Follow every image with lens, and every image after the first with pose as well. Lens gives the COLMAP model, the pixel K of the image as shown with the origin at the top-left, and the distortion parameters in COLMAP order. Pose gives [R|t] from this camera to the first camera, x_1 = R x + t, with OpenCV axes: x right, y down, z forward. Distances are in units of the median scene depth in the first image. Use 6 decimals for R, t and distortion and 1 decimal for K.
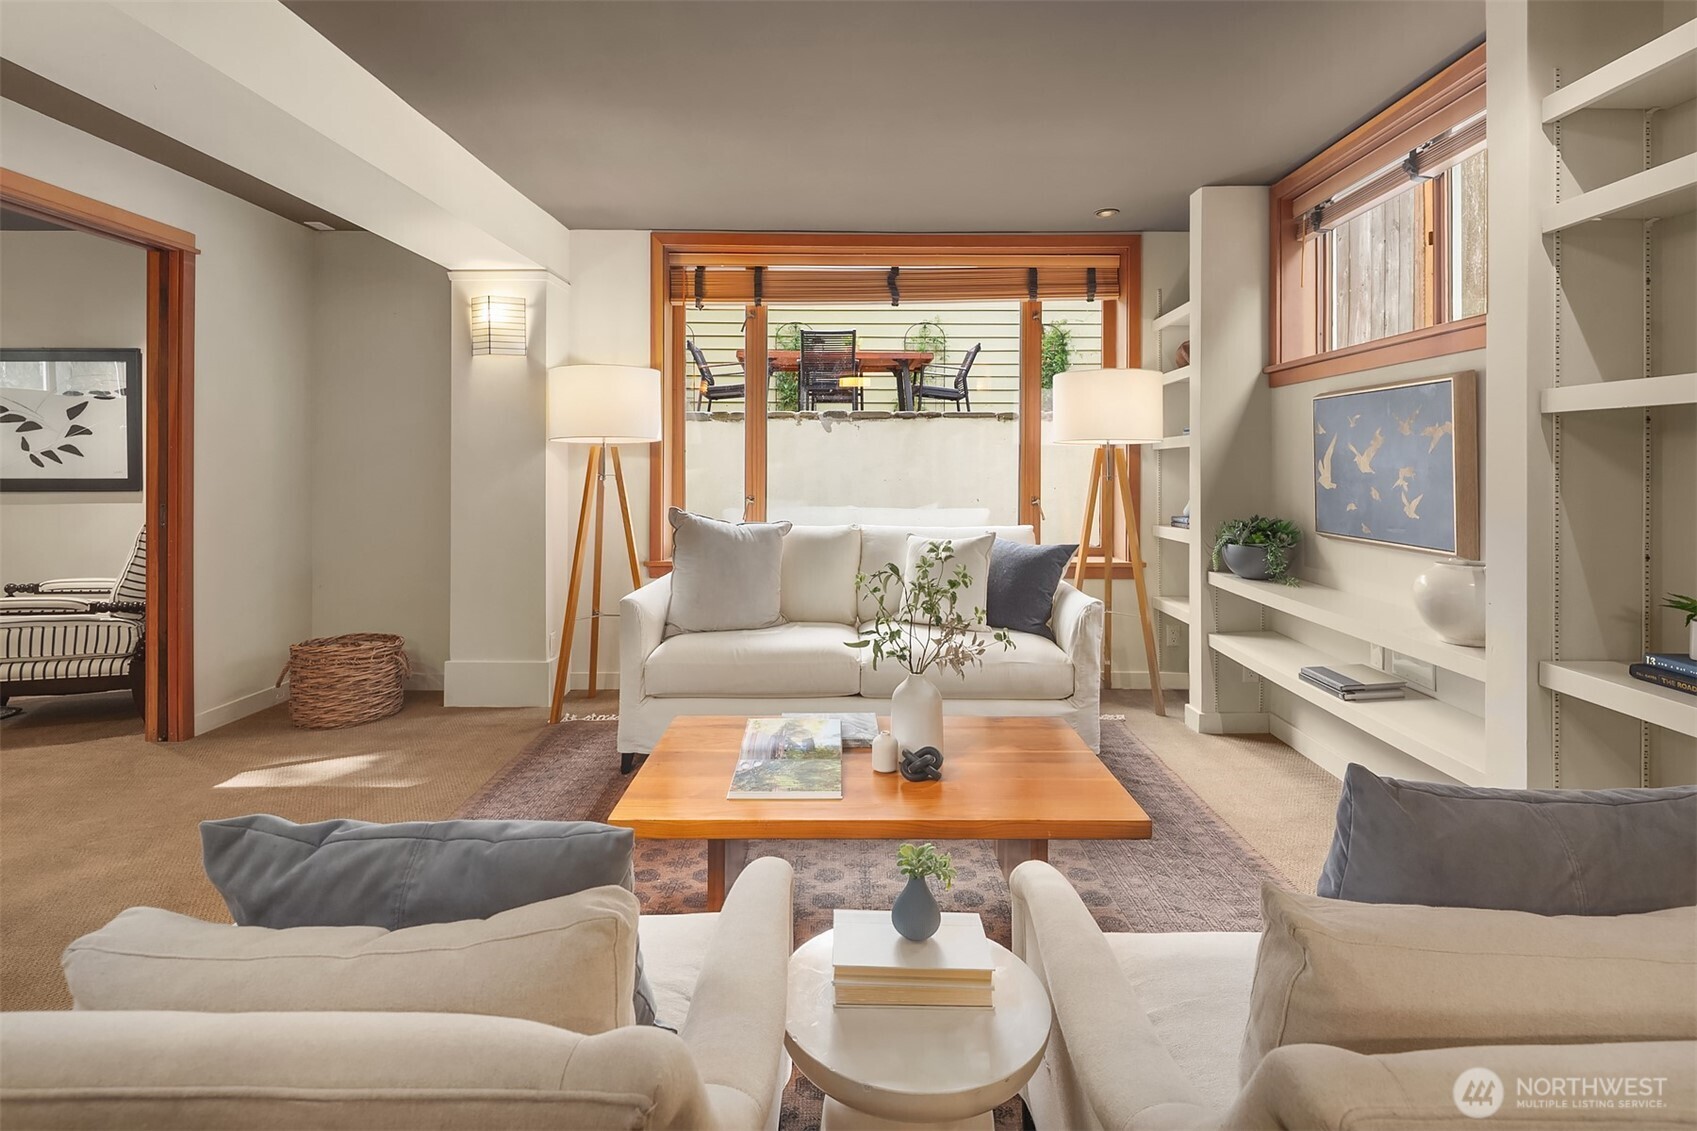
lens RADIAL K [[836.1, 0, 854.4], [0, 836.1, 458.9], [0, 0, 1]] dist [0.001171, -0.000810]
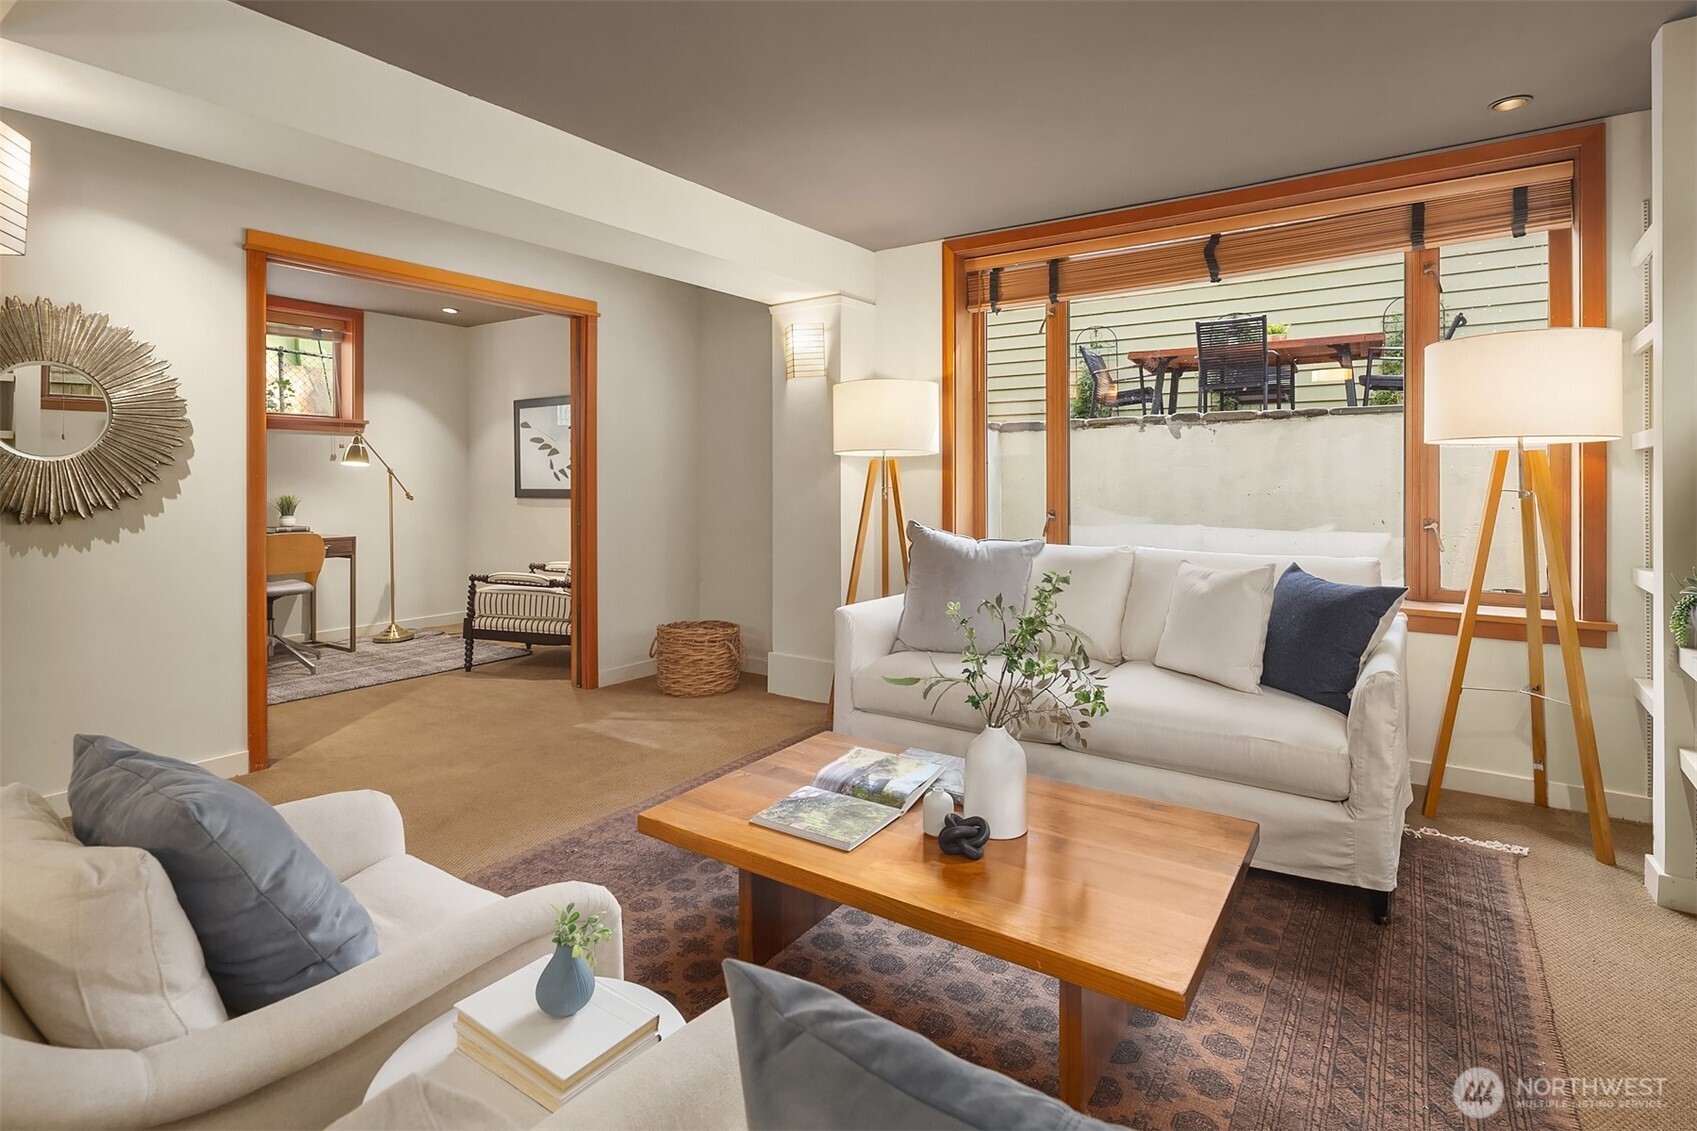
lens RADIAL K [[837.8, 0, 842.2], [0, 837.8, 472.7], [0, 0, 1]] dist [-0.001068, -0.001488]
pose [[0.821481, -0.007974, -0.570181, 0.221874], [0.008685, 0.999961, -0.001473, 0.002194], [0.570170, -0.003742, 0.821518, 0.120388]]
